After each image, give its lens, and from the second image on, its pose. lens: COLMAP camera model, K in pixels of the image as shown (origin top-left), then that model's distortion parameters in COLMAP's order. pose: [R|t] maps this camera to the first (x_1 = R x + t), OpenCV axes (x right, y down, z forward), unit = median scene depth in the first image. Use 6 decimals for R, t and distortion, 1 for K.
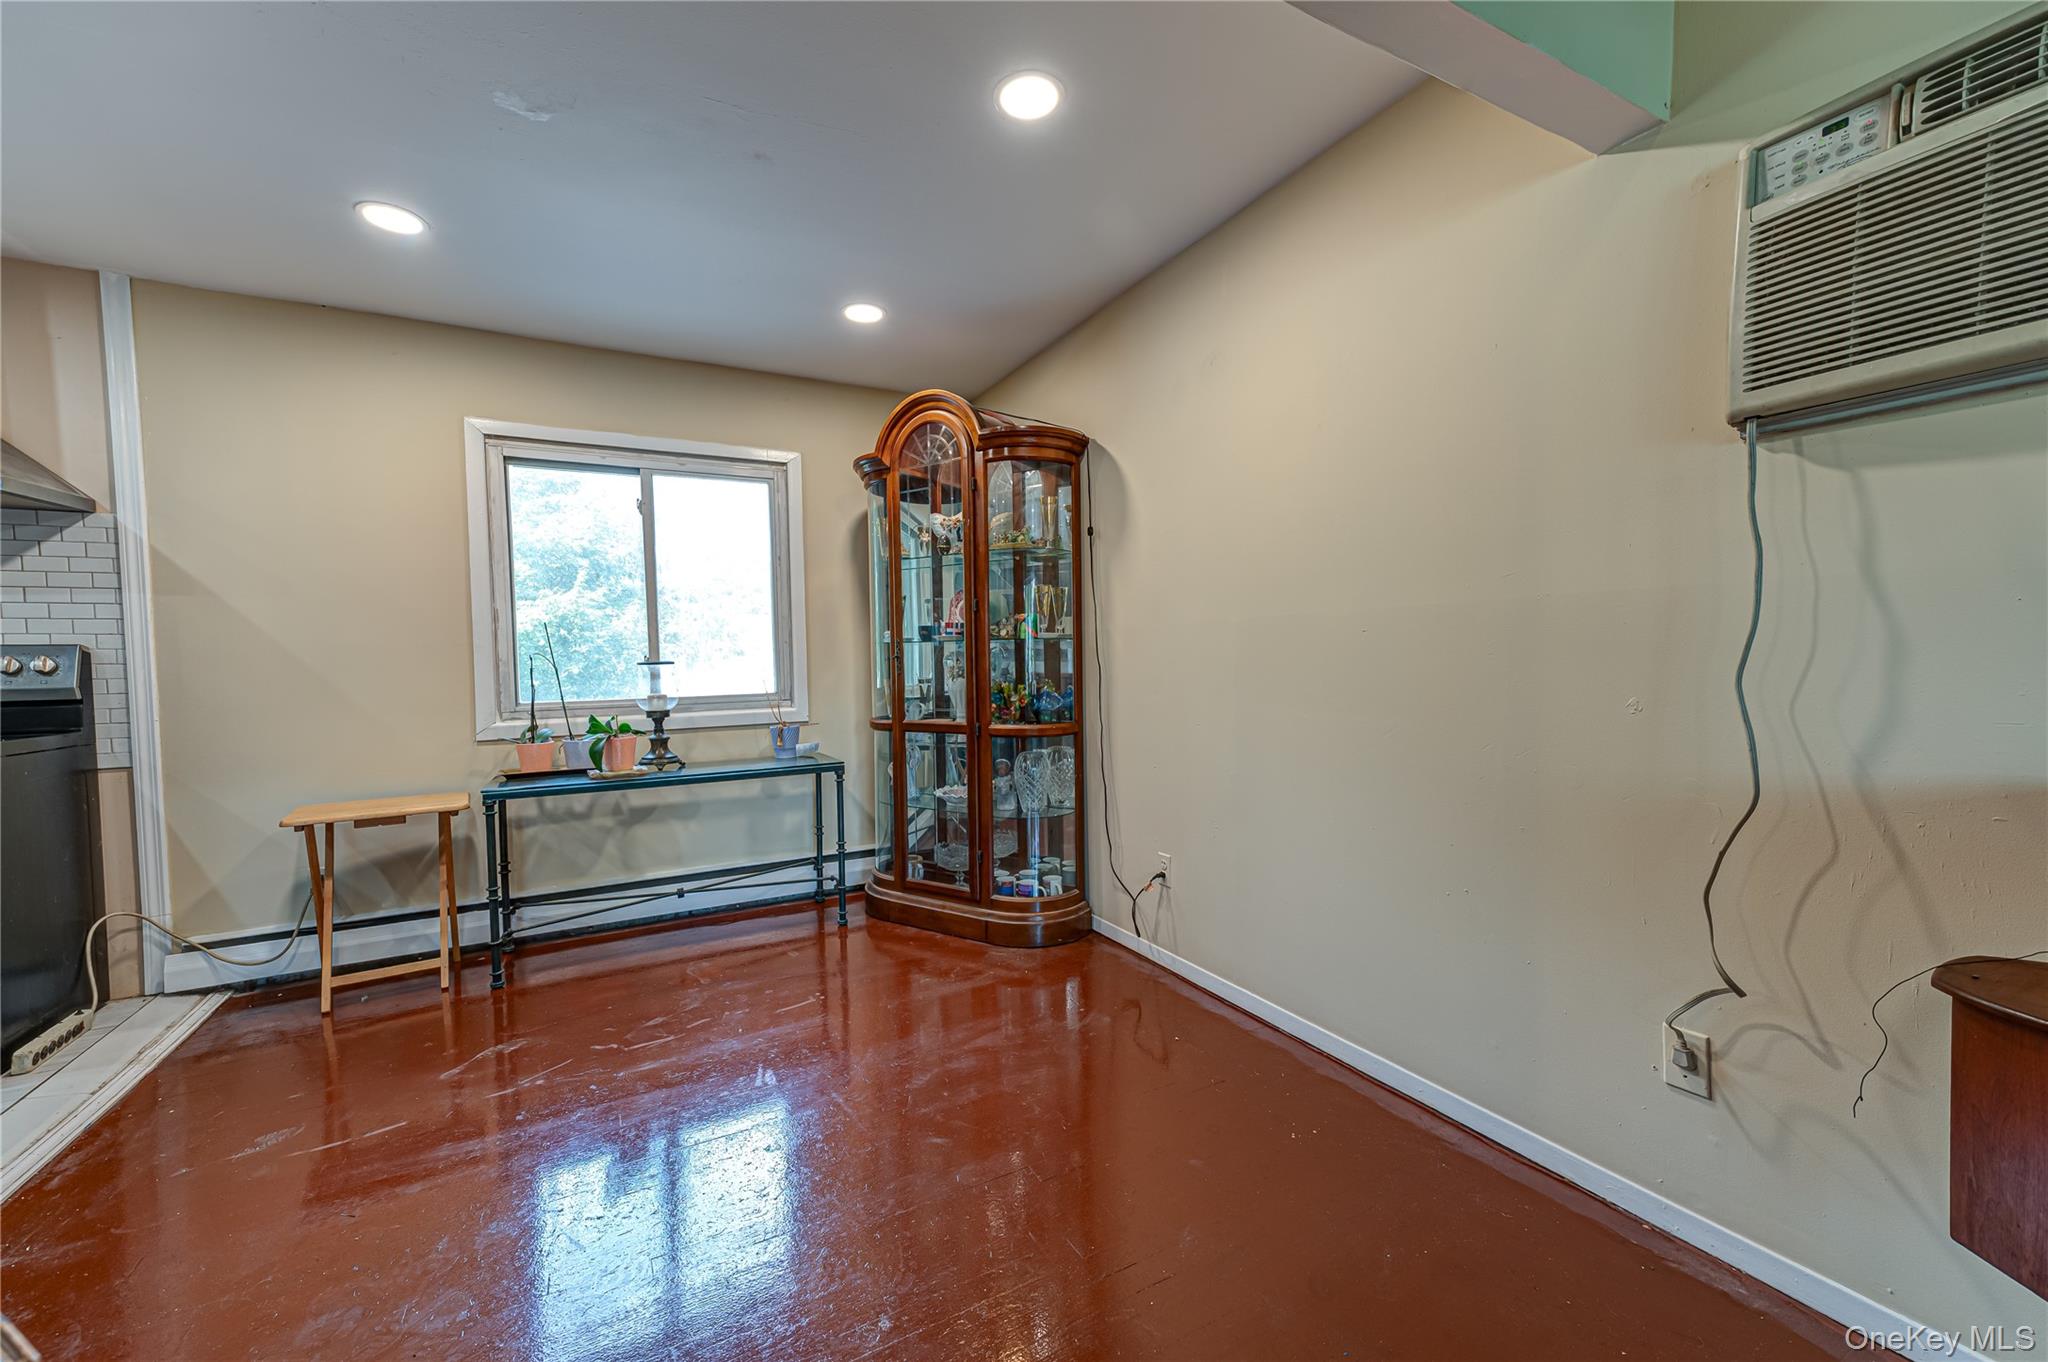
lens RADIAL K [[801.0, 0, 1015.3], [0, 801.0, 691.6], [0, 0, 1]] dist [0.015929, -0.000307]
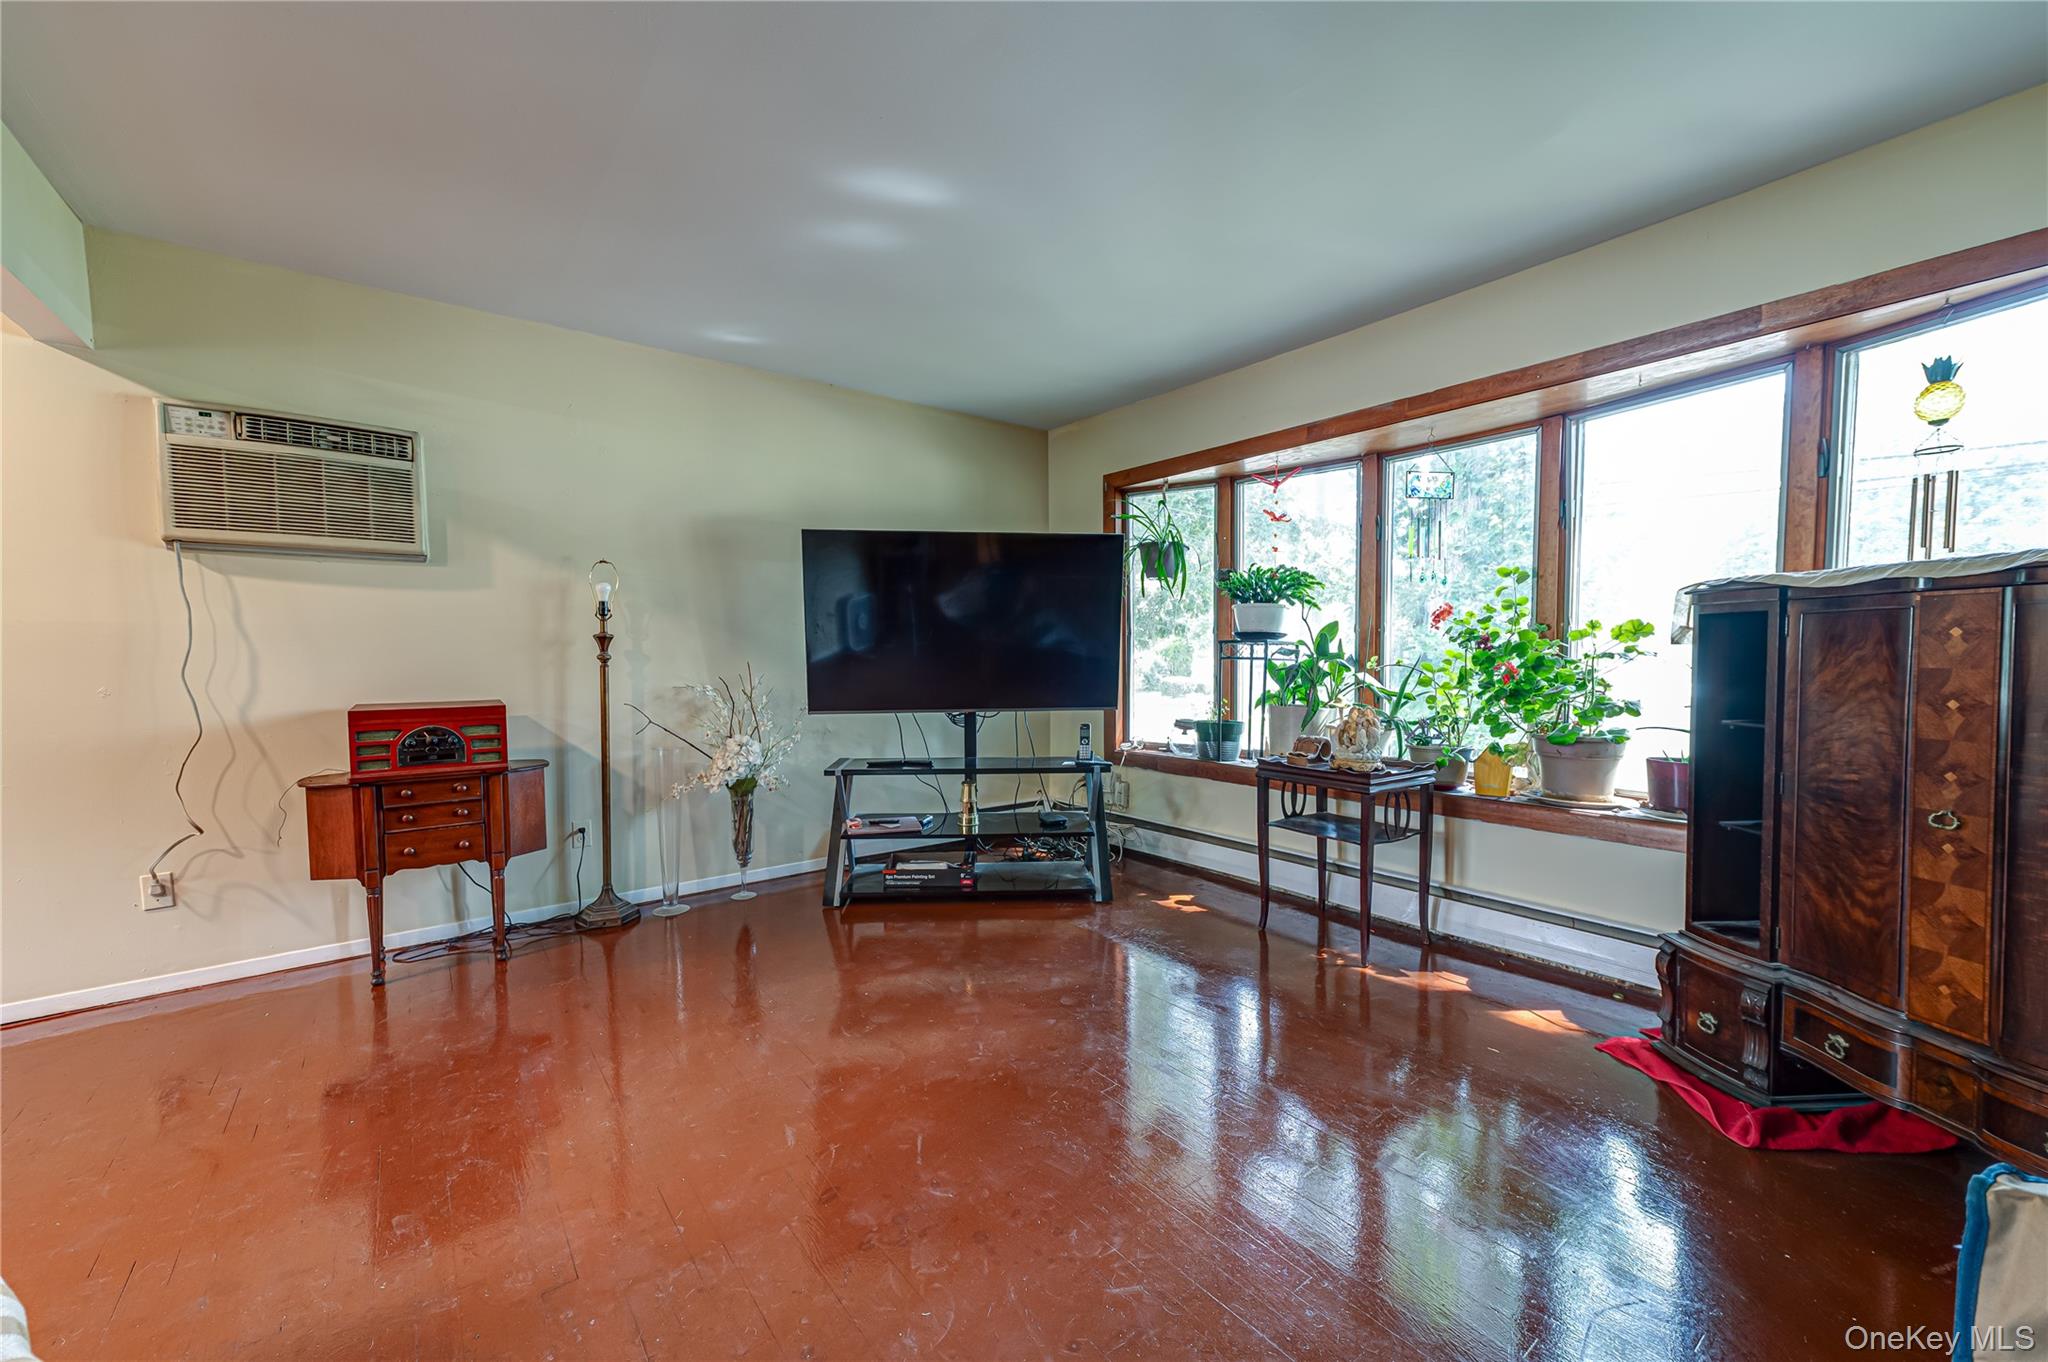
lens RADIAL K [[774.4, 0, 1022.1], [0, 774.4, 691.0], [0, 0, 1]] dist [0.000481, -0.000381]
pose [[-0.173894, -0.030948, 0.984278, -0.538447], [0.052928, 0.997768, 0.040723, 0.023559], [-0.983341, 0.059177, -0.171868, -0.275043]]
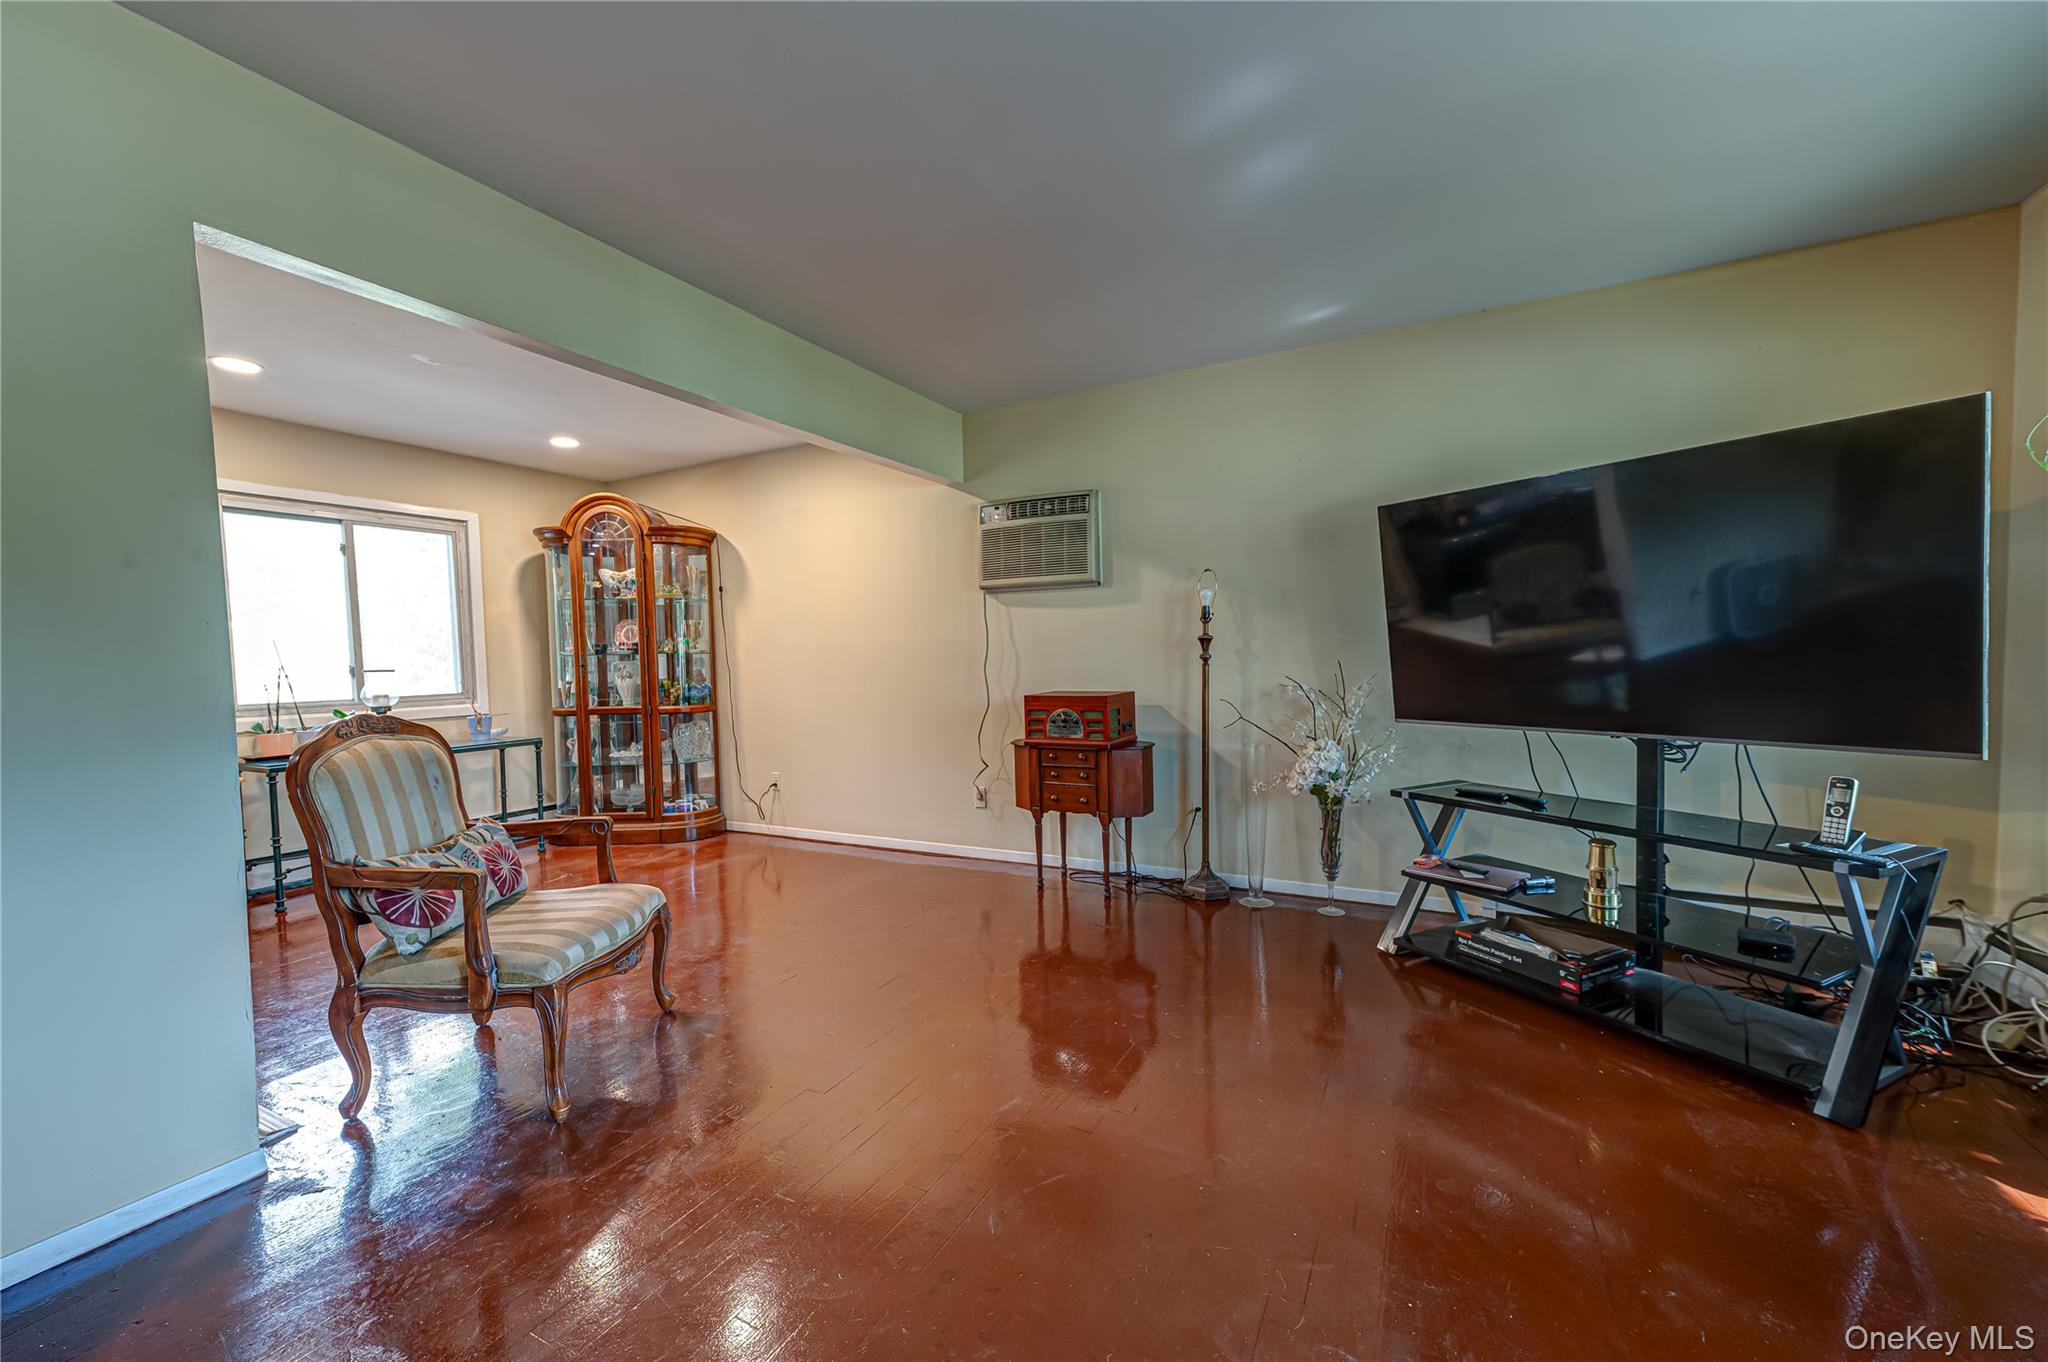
lens RADIAL K [[804.1, 0, 1021.9], [0, 804.1, 692.5], [0, 0, 1]] dist [0.012638, -0.000228]
pose [[0.827616, -0.026665, 0.560661, -0.324173], [0.032042, 0.999487, 0.000237, 0.034670], [-0.560379, 0.017768, 0.828045, -0.720853]]
